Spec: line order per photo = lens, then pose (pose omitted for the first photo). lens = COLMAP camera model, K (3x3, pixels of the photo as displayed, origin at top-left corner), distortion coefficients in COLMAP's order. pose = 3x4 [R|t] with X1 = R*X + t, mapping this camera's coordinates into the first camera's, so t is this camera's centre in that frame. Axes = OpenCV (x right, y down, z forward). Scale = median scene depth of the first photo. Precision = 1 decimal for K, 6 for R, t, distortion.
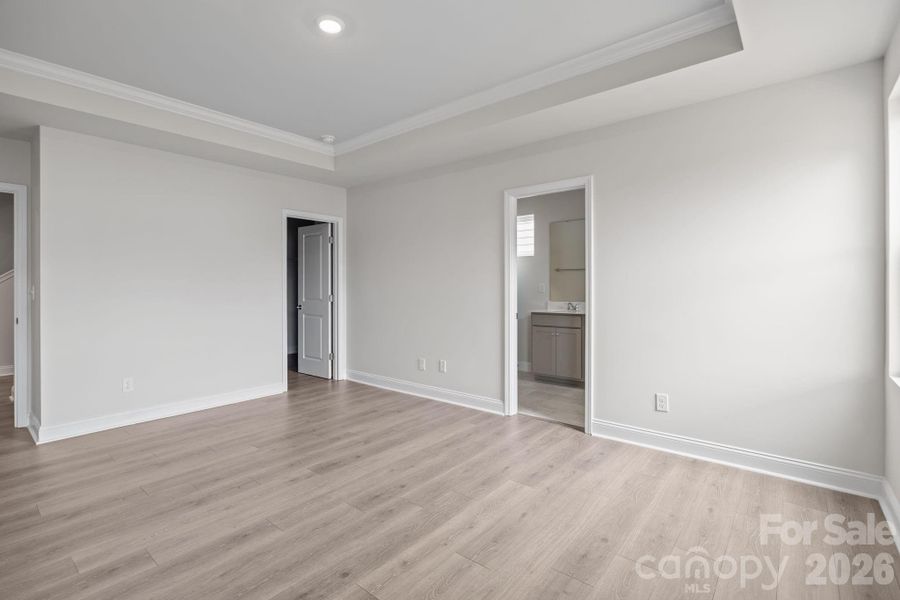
lens RADIAL K [[424.1, 0, 448.9], [0, 424.1, 285.3], [0, 0, 1]] dist [0.000682, 0.000079]
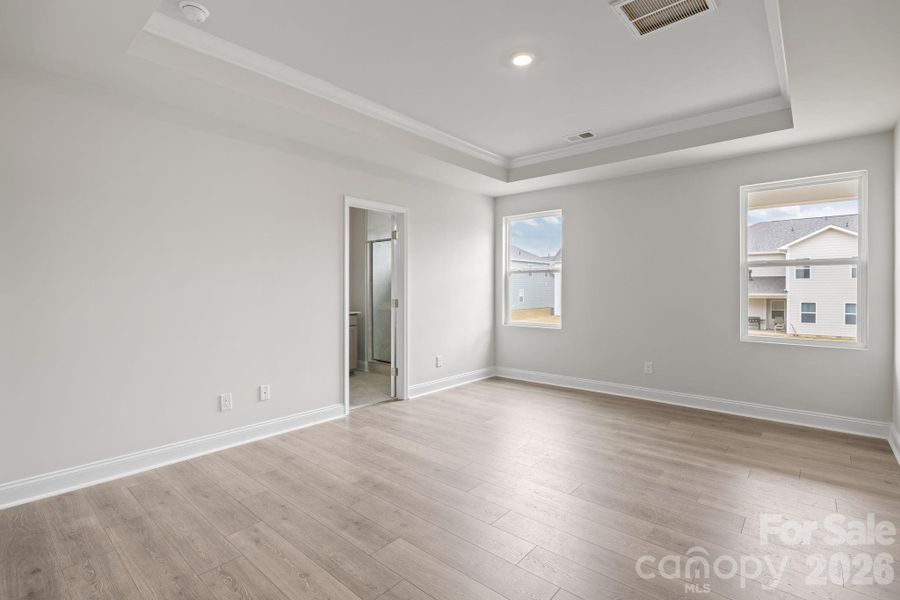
lens RADIAL K [[424.1, 0, 448.9], [0, 424.1, 285.3], [0, 0, 1]] dist [0.000682, 0.000079]
pose [[0.033807, 0.009049, 0.999387, -0.882273], [-0.001977, 0.999958, -0.008987, 0.000520], [-0.999426, -0.001672, 0.033824, 0.719424]]
